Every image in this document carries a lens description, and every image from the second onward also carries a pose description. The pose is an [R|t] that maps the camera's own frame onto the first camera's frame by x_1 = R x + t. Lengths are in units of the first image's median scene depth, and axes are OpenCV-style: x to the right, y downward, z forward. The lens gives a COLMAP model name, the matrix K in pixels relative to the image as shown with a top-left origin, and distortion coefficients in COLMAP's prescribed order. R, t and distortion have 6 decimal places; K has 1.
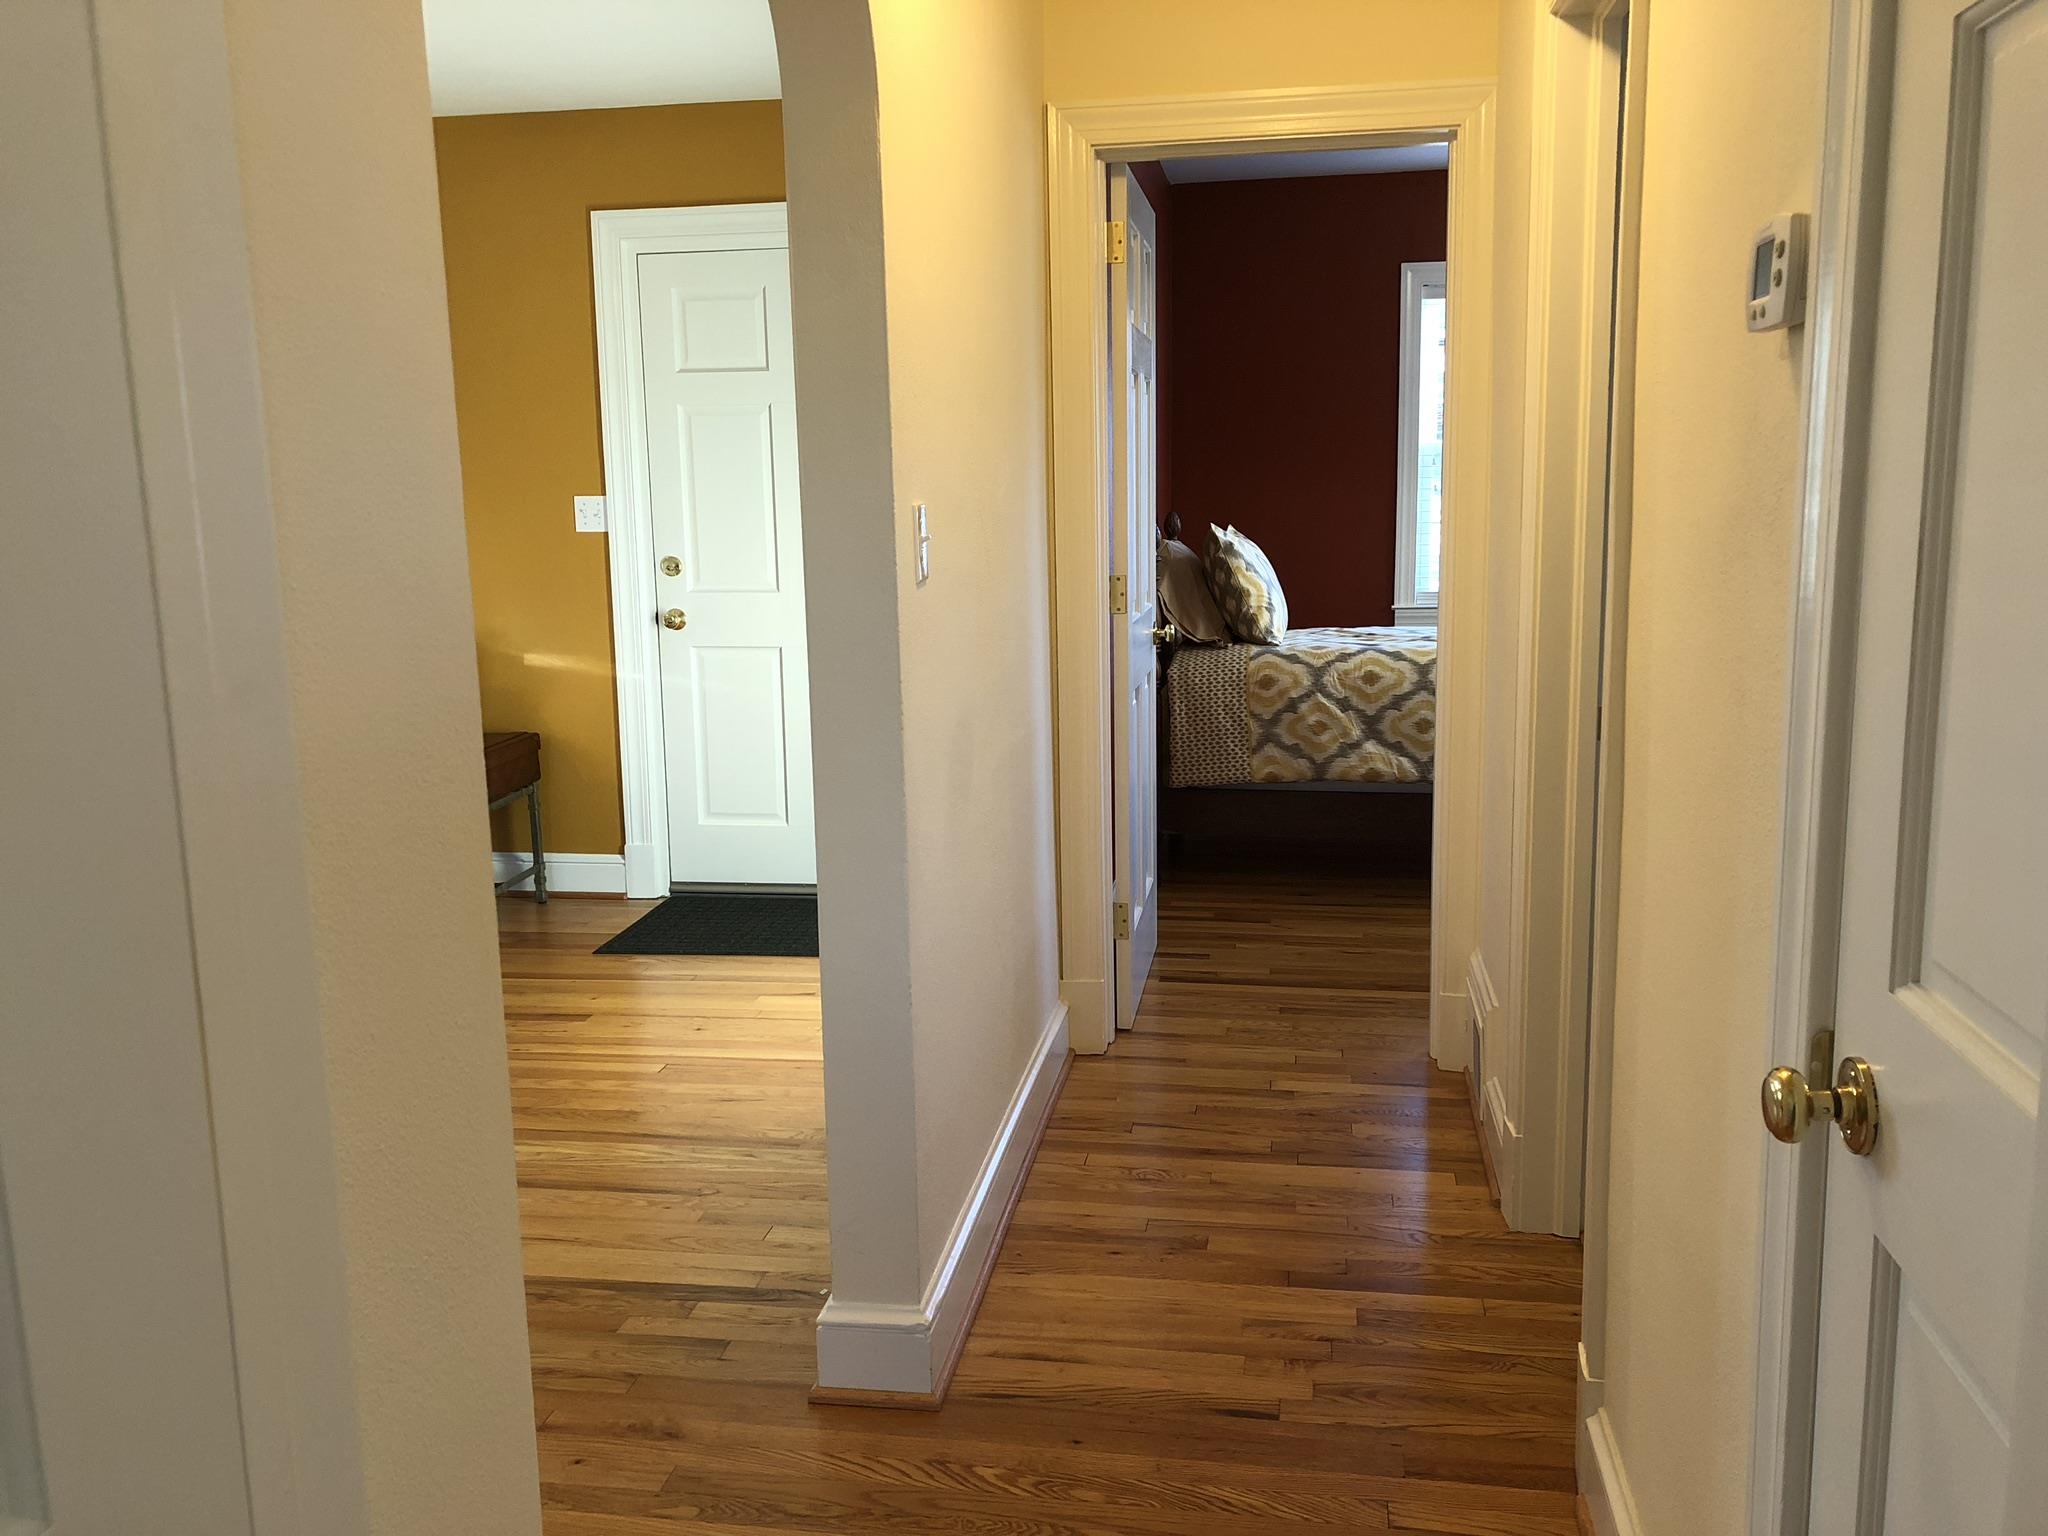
lens RADIAL K [[1681.0, 0, 1027.6], [0, 1681.0, 767.7], [0, 0, 1]] dist [0.025895, -0.004005]
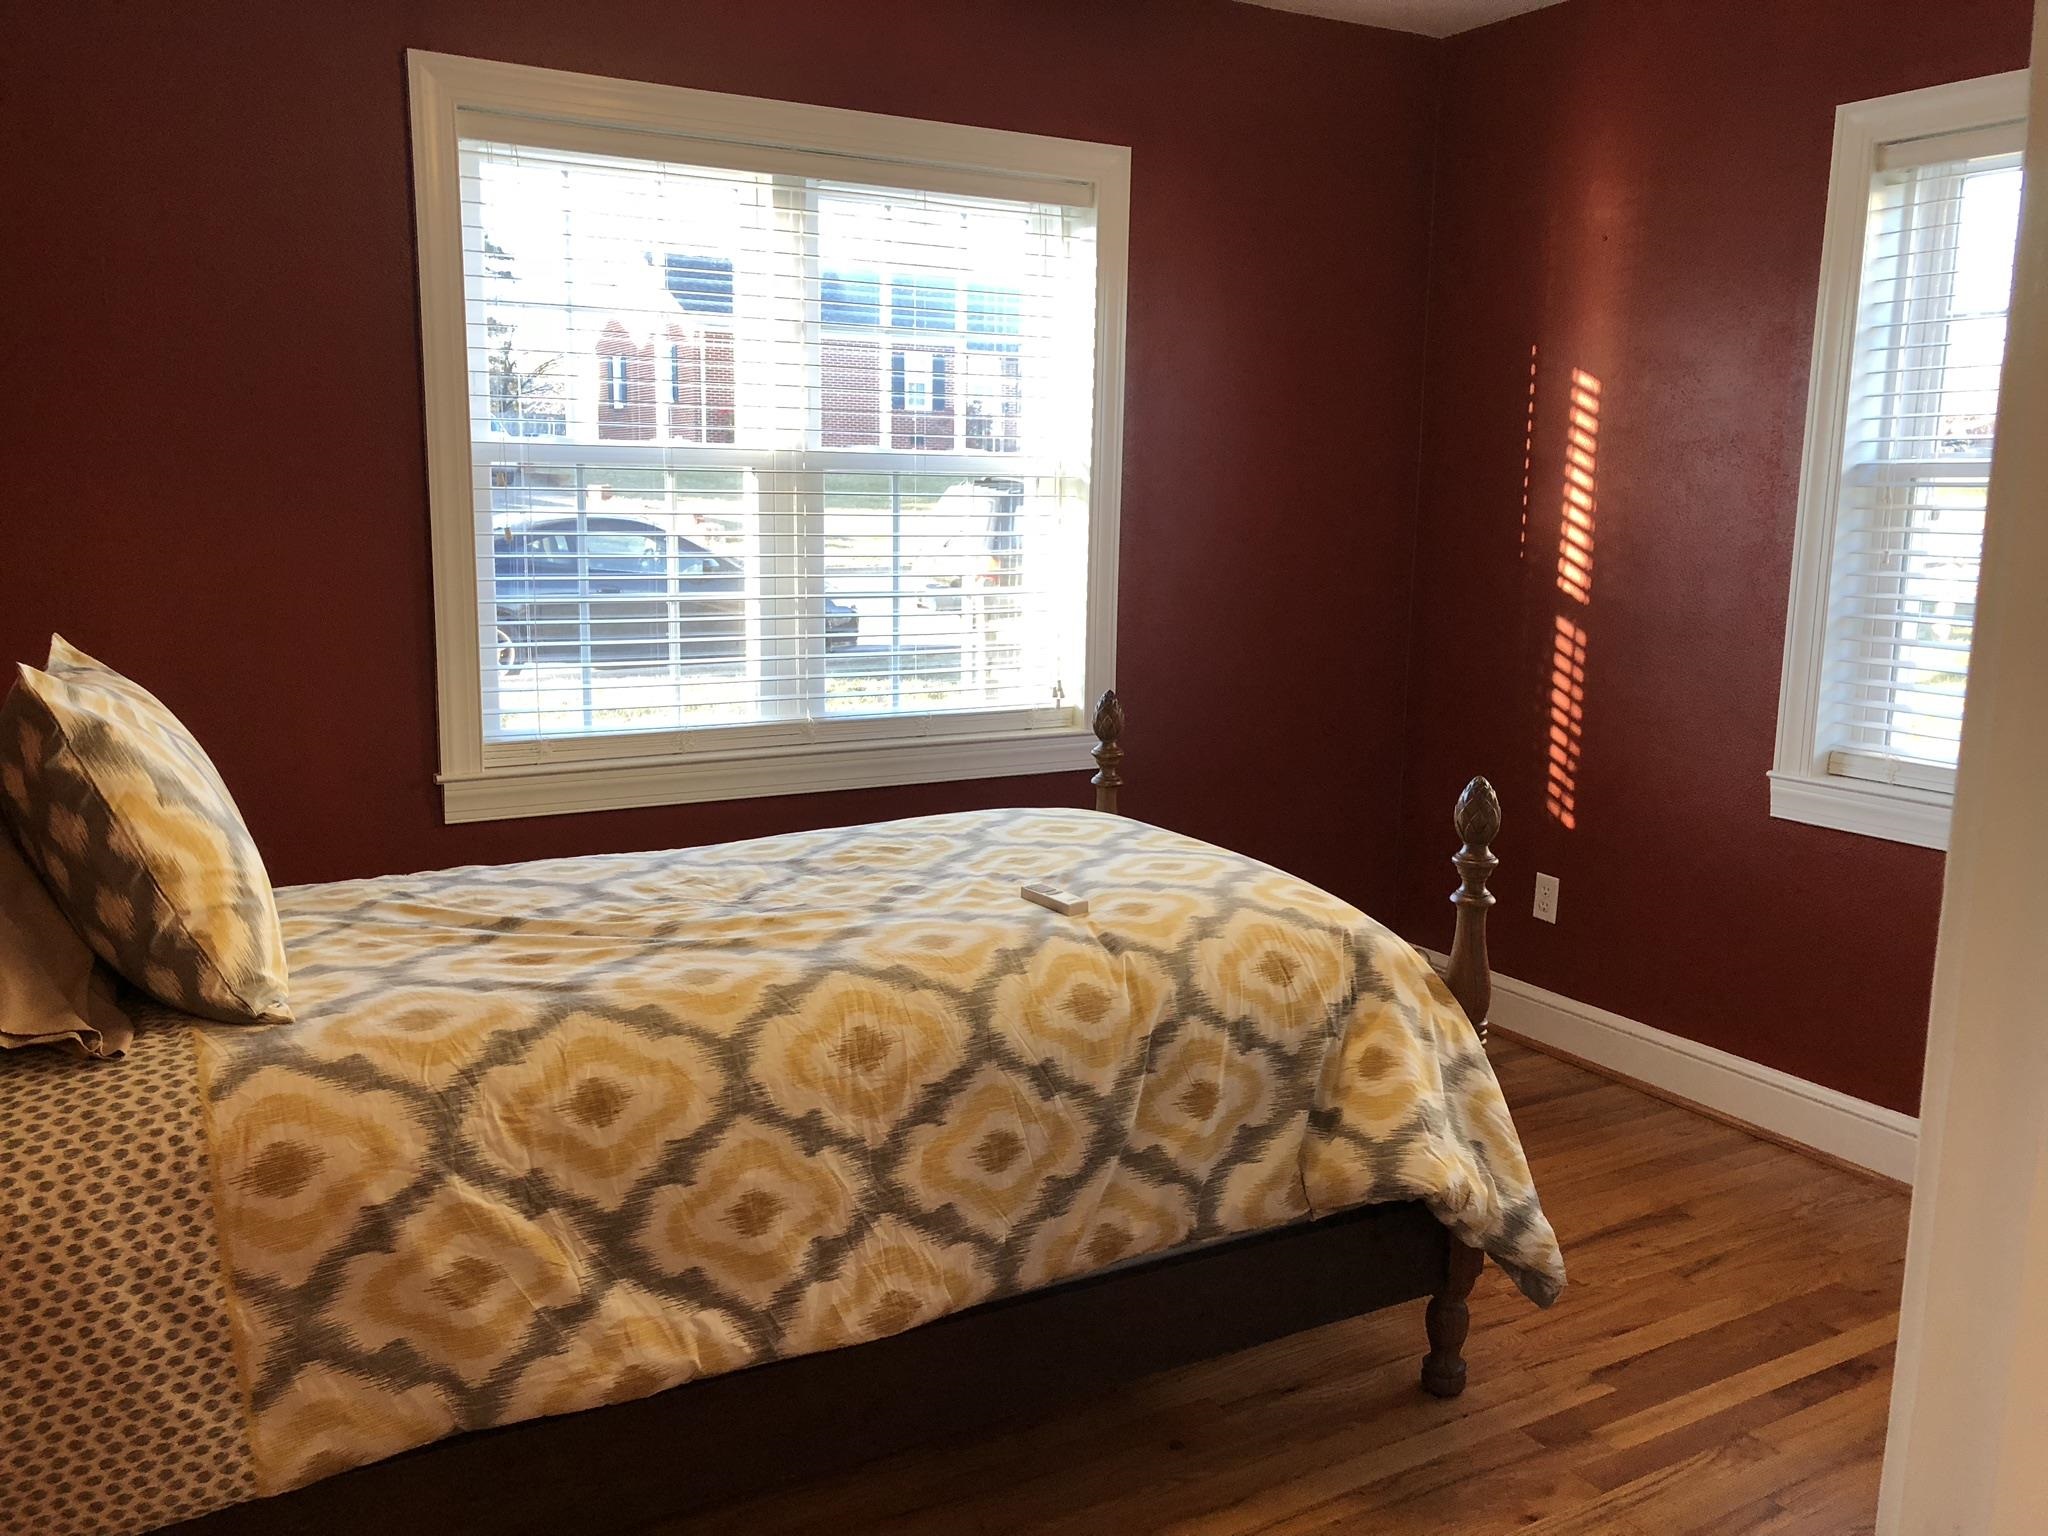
lens RADIAL K [[1681.0, 0, 1036.9], [0, 1681.0, 775.0], [0, 0, 1]] dist [0.025895, -0.004005]
pose [[0.769926, -0.075431, 0.633659, 0.054918], [0.074615, 0.996819, 0.028000, -0.124596], [-0.633756, 0.025723, 0.773105, 0.662245]]
